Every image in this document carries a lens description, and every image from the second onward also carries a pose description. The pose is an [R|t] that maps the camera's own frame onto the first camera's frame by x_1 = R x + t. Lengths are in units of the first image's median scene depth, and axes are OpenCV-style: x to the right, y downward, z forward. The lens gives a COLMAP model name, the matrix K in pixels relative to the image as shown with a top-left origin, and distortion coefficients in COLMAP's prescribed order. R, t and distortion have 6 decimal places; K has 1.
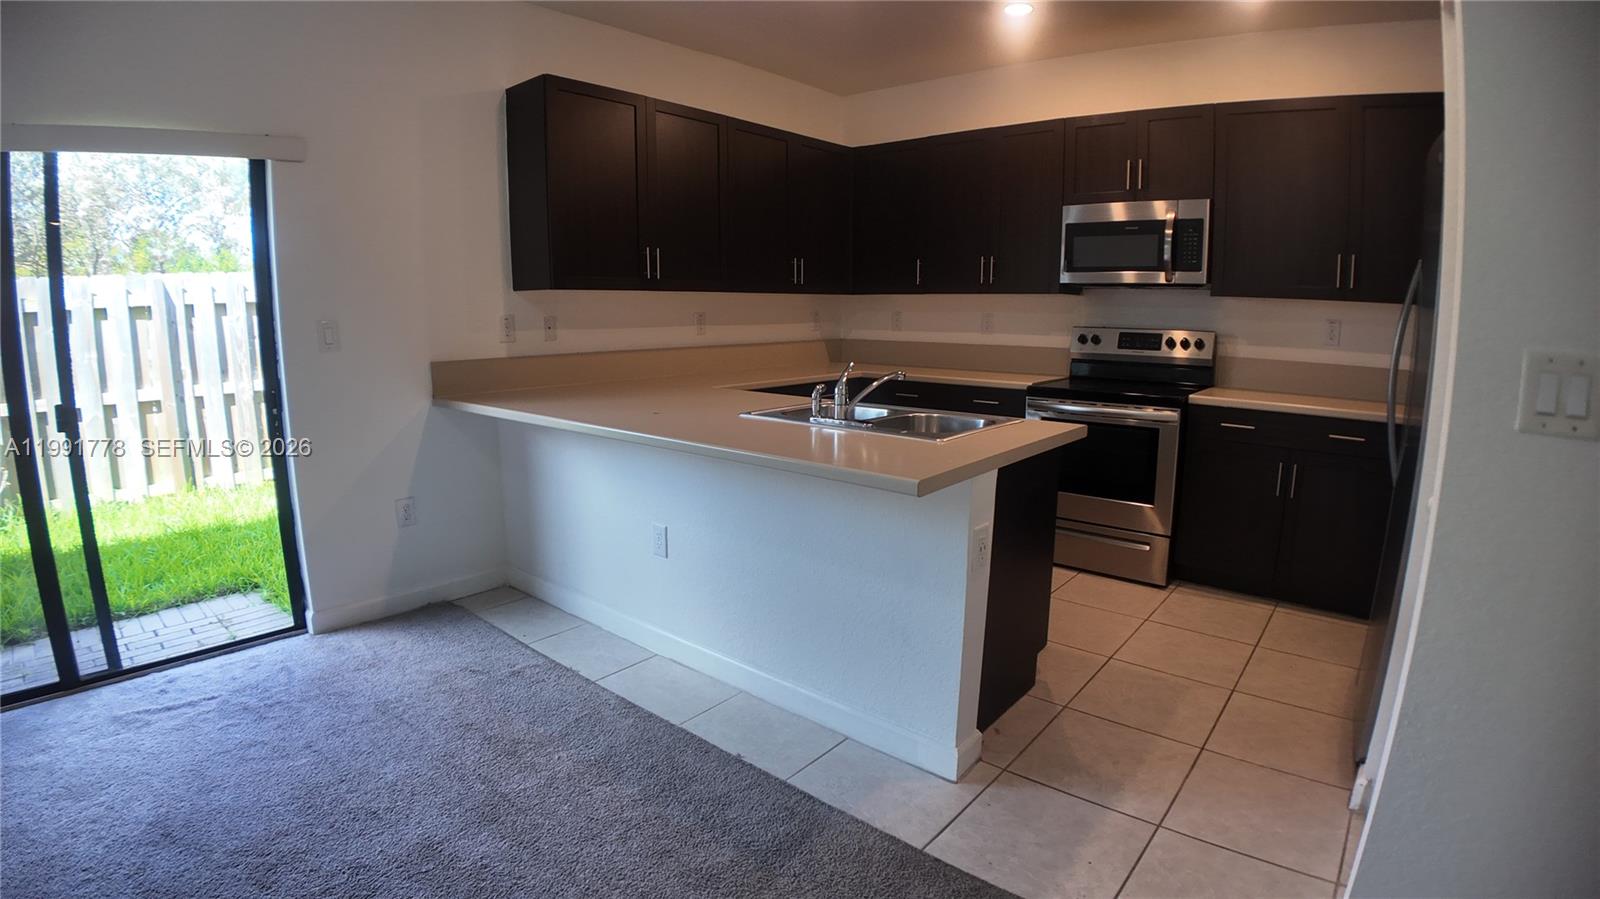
lens RADIAL K [[781.6, 0, 800.0], [0, 781.6, 449.5], [0, 0, 1]] dist [-0.127681, 0.001304]
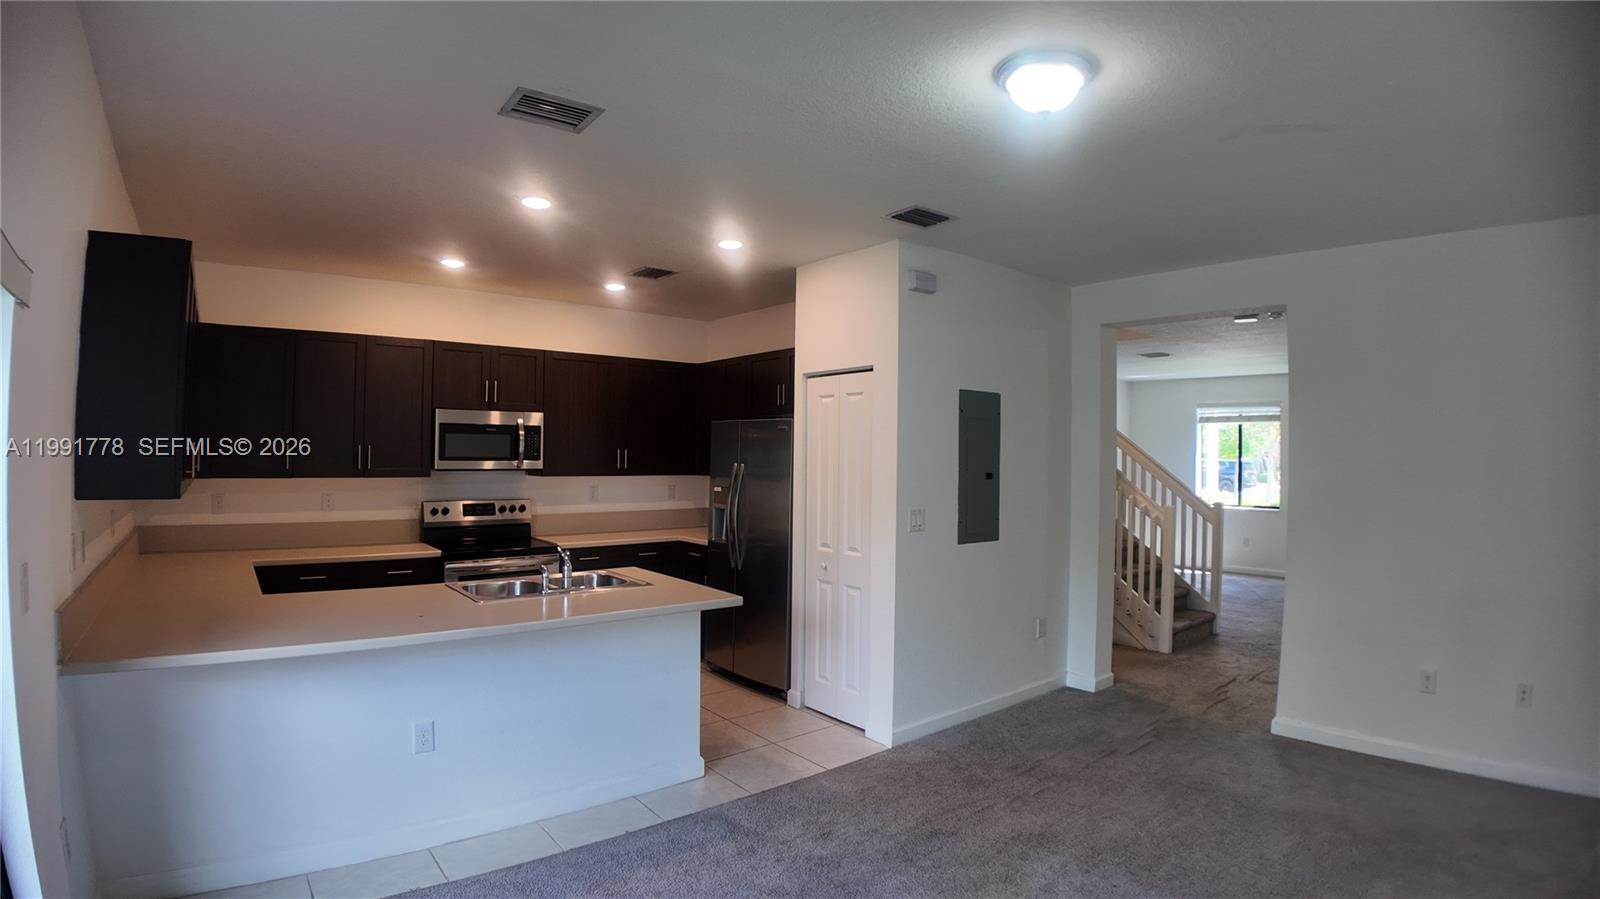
lens RADIAL K [[769.7, 0, 818.8], [0, 769.7, 445.6], [0, 0, 1]] dist [-0.107564, -0.000073]
pose [[0.164575, 0.011492, 0.986298, -0.826542], [0.169260, 0.984771, -0.039718, -0.107164], [-0.971734, 0.173477, 0.160123, 0.197108]]
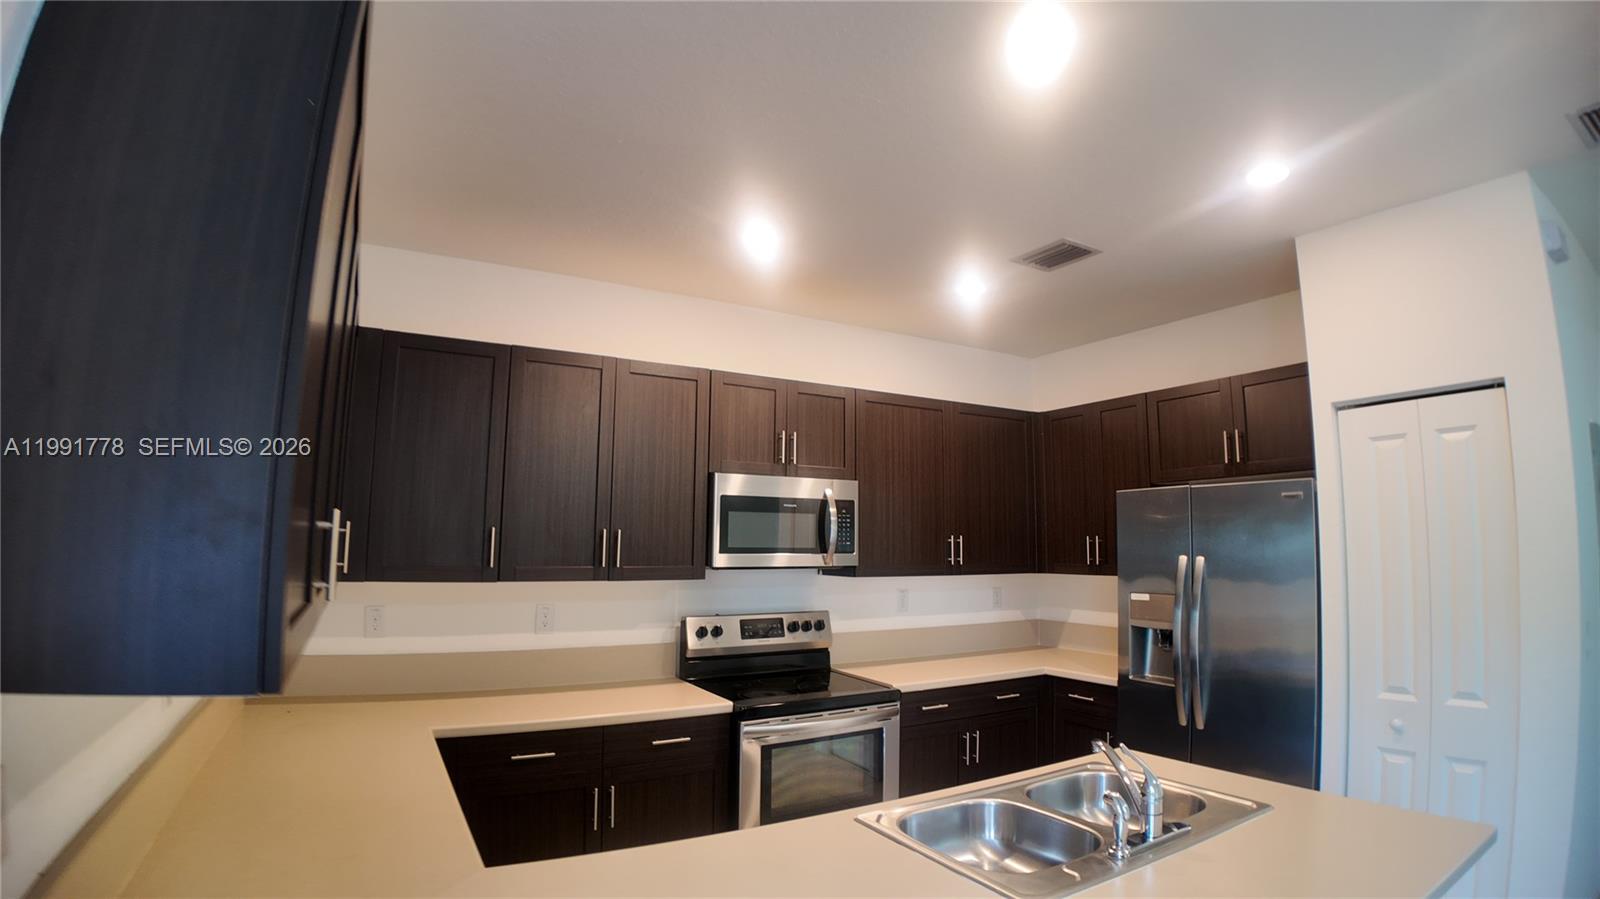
lens RADIAL K [[774.7, 0, 800.9], [0, 774.7, 435.4], [0, 0, 1]] dist [-0.045967, 0.000157]
pose [[0.331873, 0.133651, 0.933808, -0.441813], [0.165068, 0.966411, -0.196983, -0.188511], [-0.928769, 0.219515, 0.298664, 0.687833]]
